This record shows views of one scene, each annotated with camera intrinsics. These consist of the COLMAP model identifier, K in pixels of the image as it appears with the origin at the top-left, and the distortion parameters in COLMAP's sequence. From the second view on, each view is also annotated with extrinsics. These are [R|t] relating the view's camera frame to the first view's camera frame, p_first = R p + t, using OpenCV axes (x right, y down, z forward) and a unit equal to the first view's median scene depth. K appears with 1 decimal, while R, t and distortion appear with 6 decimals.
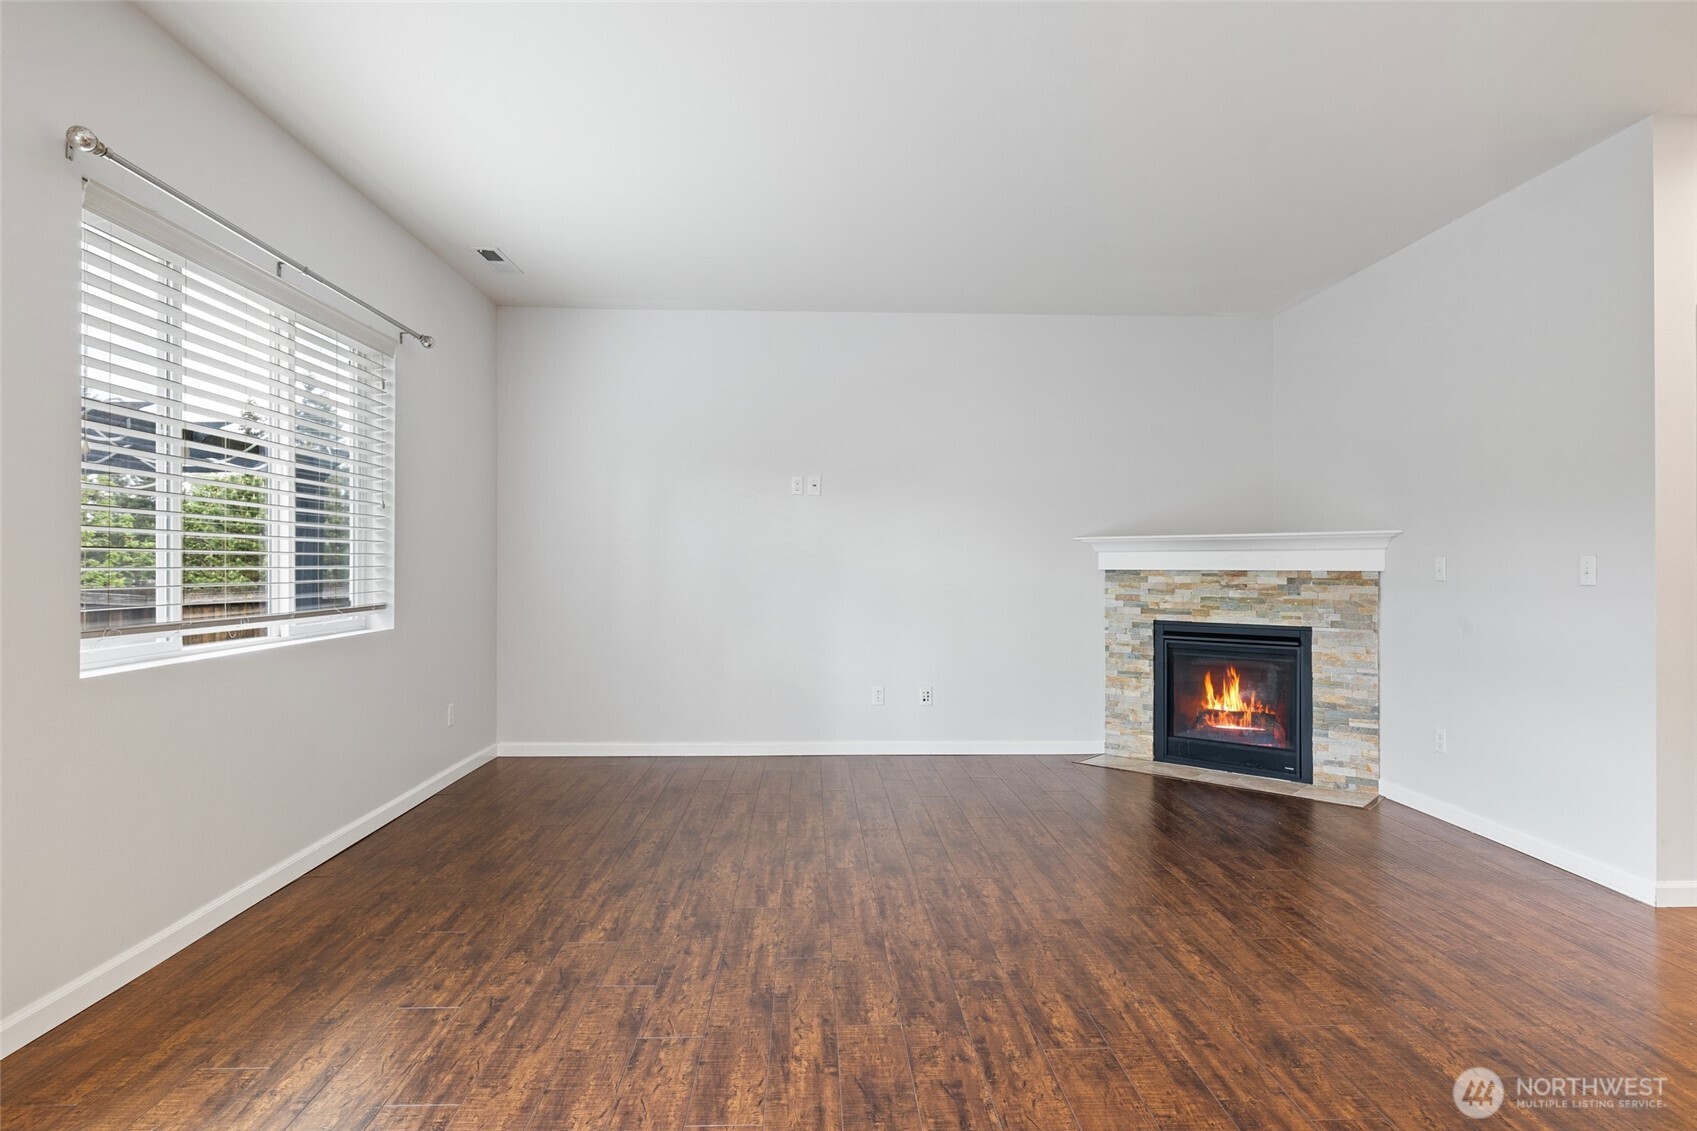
lens RADIAL K [[939.8, 0, 845.1], [0, 939.8, 567.2], [0, 0, 1]] dist [-0.005219, -0.000653]
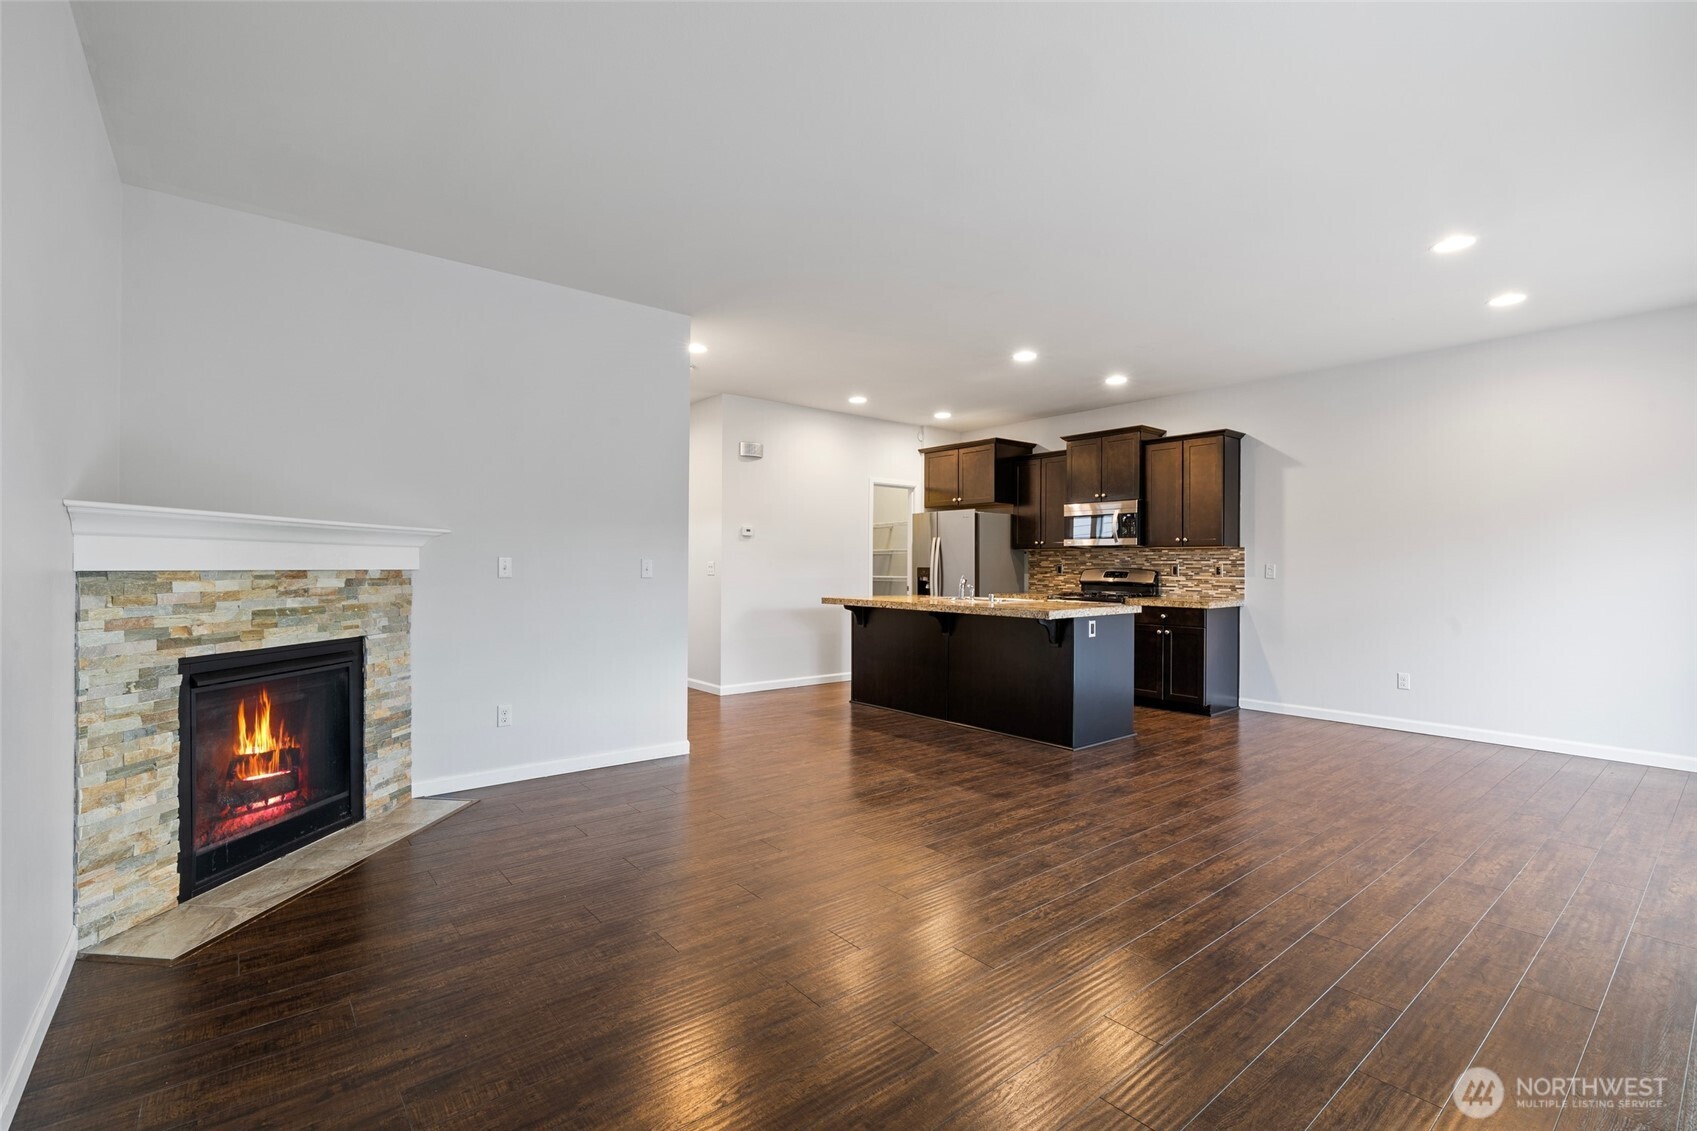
lens RADIAL K [[764.3, 0, 841.2], [0, 764.3, 564.1], [0, 0, 1]] dist [-0.005734, 0.000399]
pose [[-0.608803, -0.002552, 0.793317, -0.314225], [-0.005322, 0.999985, -0.000868, -0.003019], [-0.793304, -0.004750, -0.608808, 1.074584]]
